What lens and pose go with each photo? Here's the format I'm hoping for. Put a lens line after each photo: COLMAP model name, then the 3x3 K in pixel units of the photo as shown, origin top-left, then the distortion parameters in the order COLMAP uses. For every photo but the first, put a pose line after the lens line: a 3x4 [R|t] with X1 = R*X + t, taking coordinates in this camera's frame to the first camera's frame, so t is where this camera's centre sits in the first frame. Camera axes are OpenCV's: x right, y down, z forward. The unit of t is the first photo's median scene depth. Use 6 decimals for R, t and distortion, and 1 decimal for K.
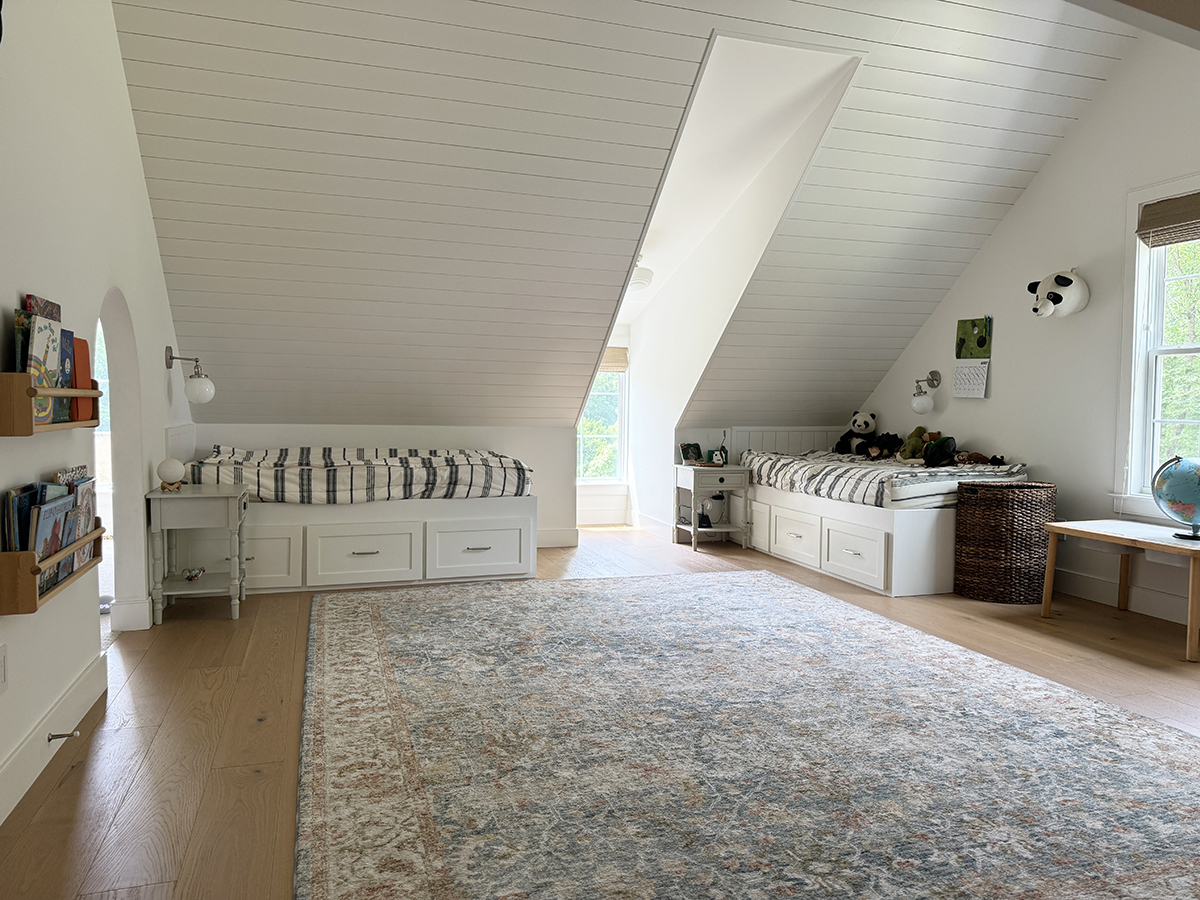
lens RADIAL K [[836.1, 0, 600.0], [0, 836.1, 450.0], [0, 0, 1]] dist [0.000106, -0.038244]
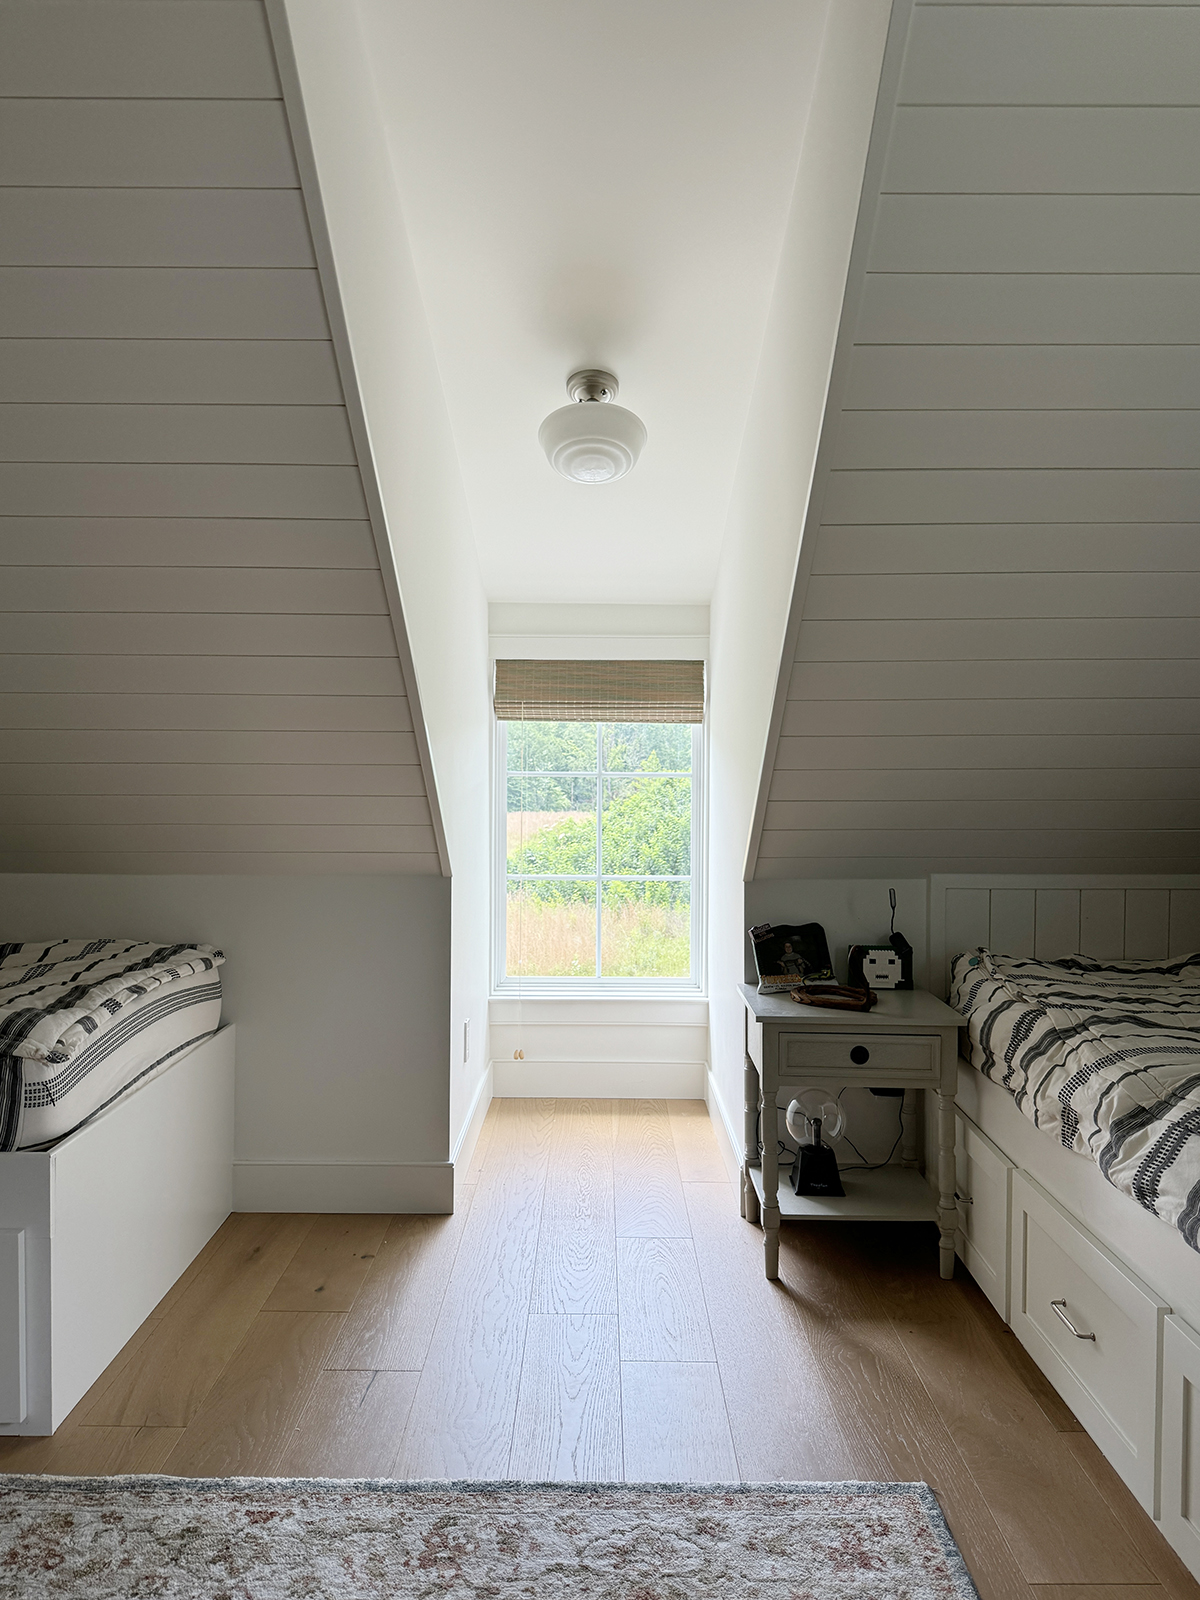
lens RADIAL K [[1211.9, 0, 600.0], [0, 1211.9, 800.0], [0, 0, 1]] dist [-0.001281, -0.001969]
pose [[0.955682, 0.000476, -0.294399, 0.205751], [-0.007005, 0.999752, -0.021122, -0.054320], [0.294316, 0.022248, 0.955449, 0.596683]]
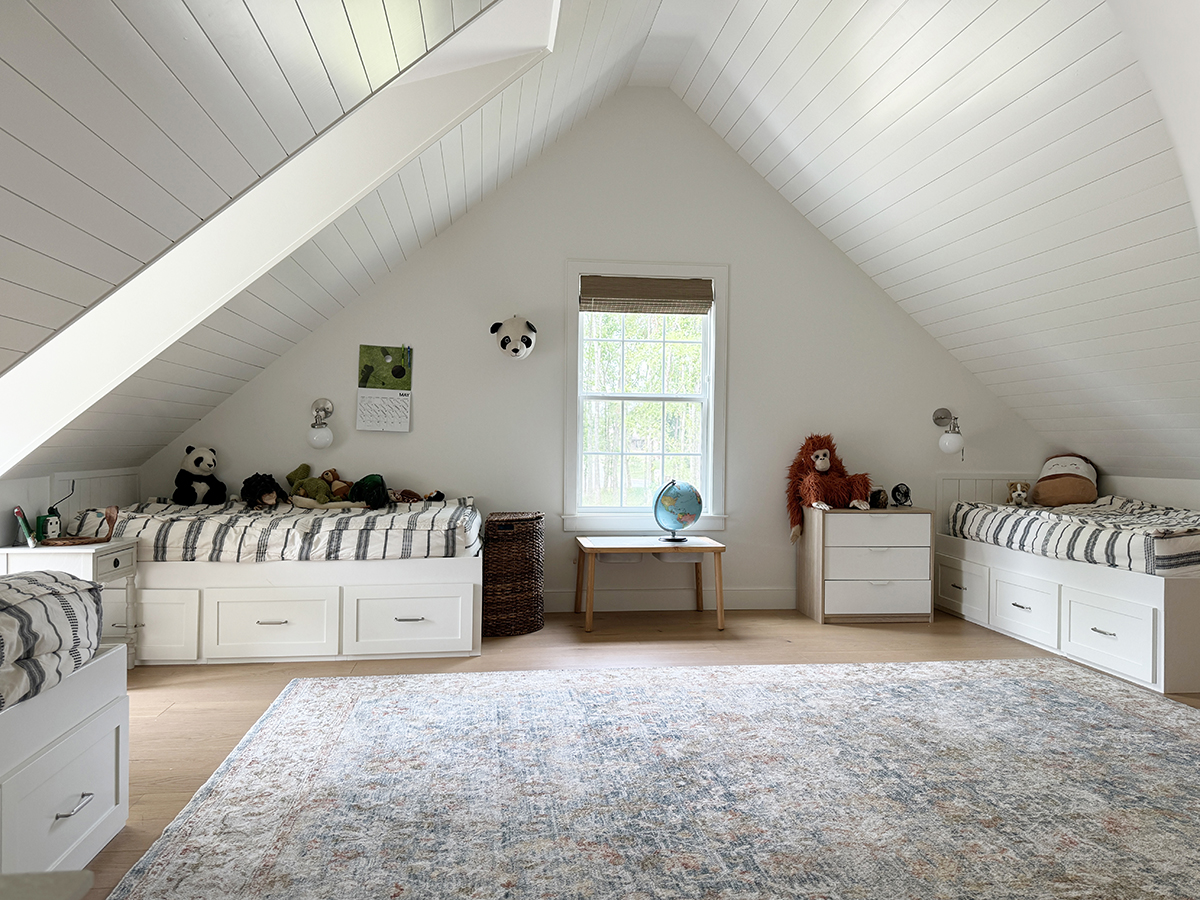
lens RADIAL K [[846.4, 0, 600.0], [0, 846.4, 450.0], [0, 0, 1]] dist [0.039961, -0.035636]
pose [[0.182541, -0.022520, 0.982940, -0.442489], [0.044478, 0.998903, 0.014625, -0.044529], [-0.982192, 0.041050, 0.183343, 0.593396]]
